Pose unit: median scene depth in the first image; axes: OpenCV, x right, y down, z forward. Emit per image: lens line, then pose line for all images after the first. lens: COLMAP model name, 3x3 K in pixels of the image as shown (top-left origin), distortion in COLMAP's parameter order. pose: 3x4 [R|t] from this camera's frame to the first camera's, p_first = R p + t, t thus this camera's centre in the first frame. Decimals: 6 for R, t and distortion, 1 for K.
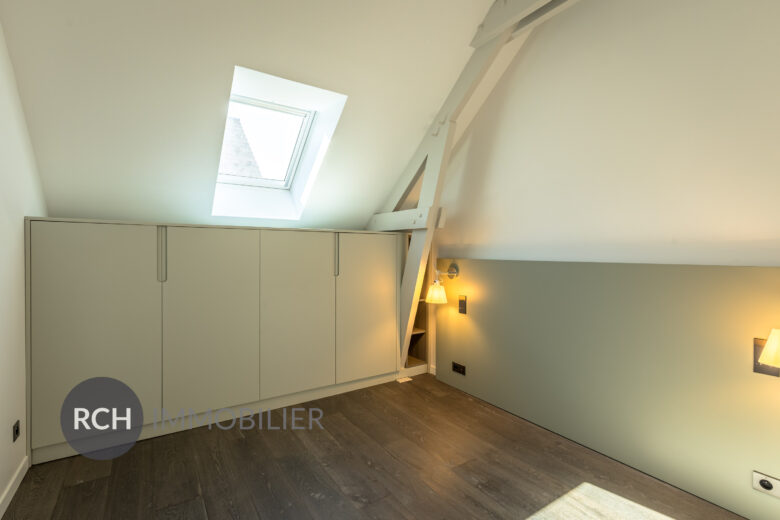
lens RADIAL K [[366.0, 0, 390.6], [0, 366.0, 257.2], [0, 0, 1]] dist [0.001072, -0.000674]
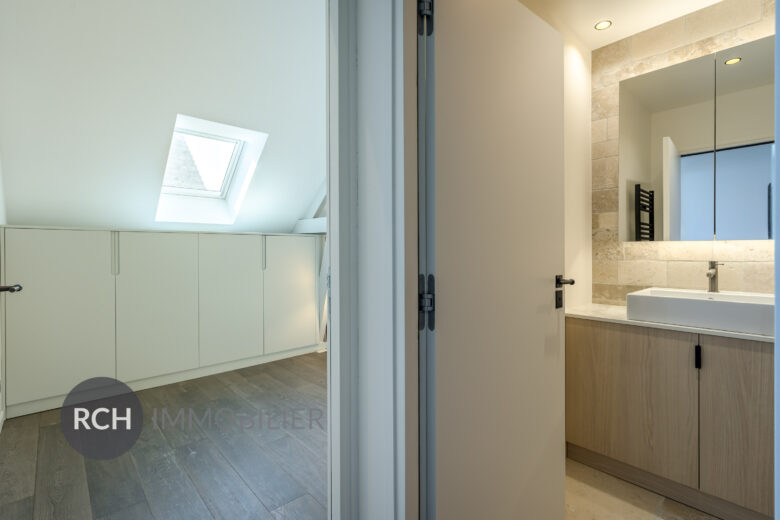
lens RADIAL K [[366.0, 0, 407.8], [0, 366.0, 253.3], [0, 0, 1]] dist [0.001072, -0.000674]
pose [[0.984818, -0.007424, 0.173431, 0.126043], [0.008146, 0.999961, -0.003450, 0.004169], [-0.173399, 0.004811, 0.984840, -0.345179]]
